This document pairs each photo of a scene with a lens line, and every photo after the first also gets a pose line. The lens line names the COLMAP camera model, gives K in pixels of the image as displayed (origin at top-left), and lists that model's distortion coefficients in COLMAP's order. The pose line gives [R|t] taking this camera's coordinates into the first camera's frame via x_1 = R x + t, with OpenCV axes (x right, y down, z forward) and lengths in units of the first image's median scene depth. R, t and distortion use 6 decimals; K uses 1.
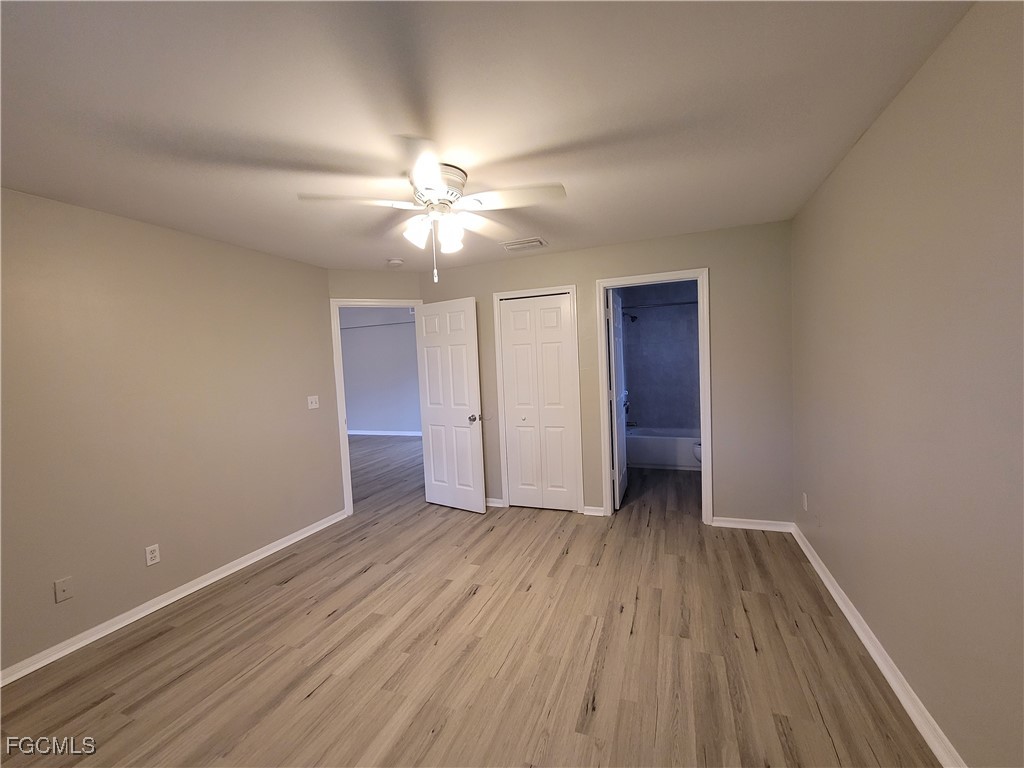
lens RADIAL K [[422.5, 0, 509.6], [0, 422.5, 386.2], [0, 0, 1]] dist [-0.009001, 0.003201]
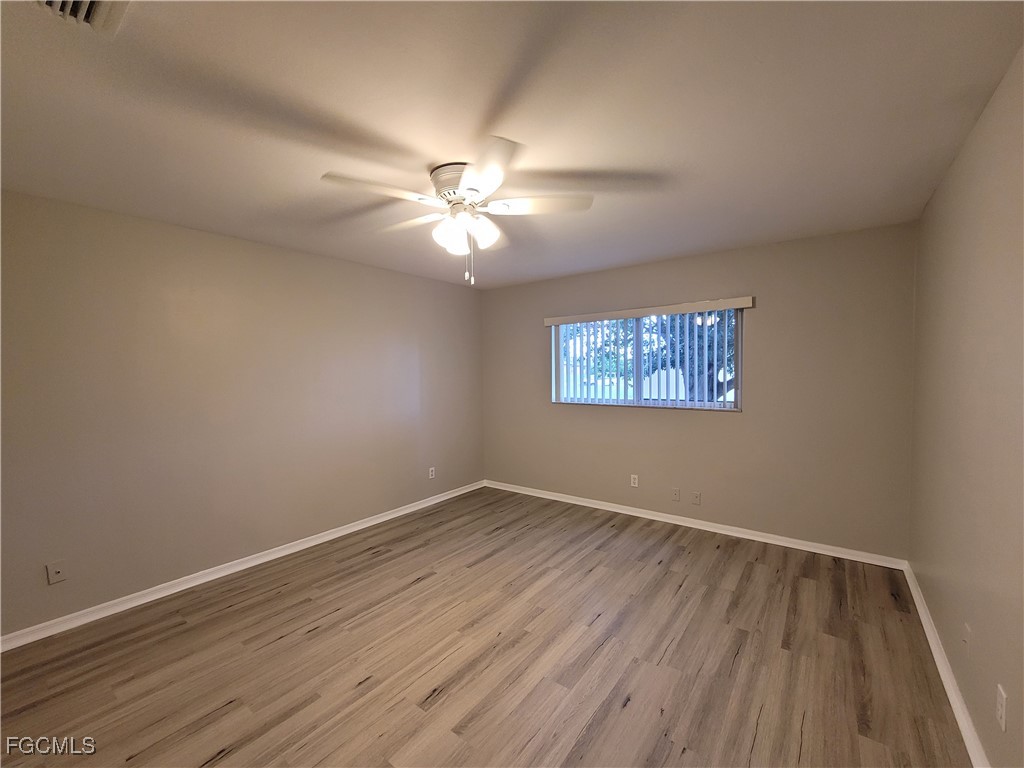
lens RADIAL K [[422.5, 0, 509.6], [0, 422.5, 386.2], [0, 0, 1]] dist [-0.009001, 0.003201]
pose [[-0.959022, 0.048499, 0.279150, -0.498234], [0.073567, 0.994074, 0.080030, -0.082425], [-0.273615, 0.097286, -0.956907, 1.848967]]
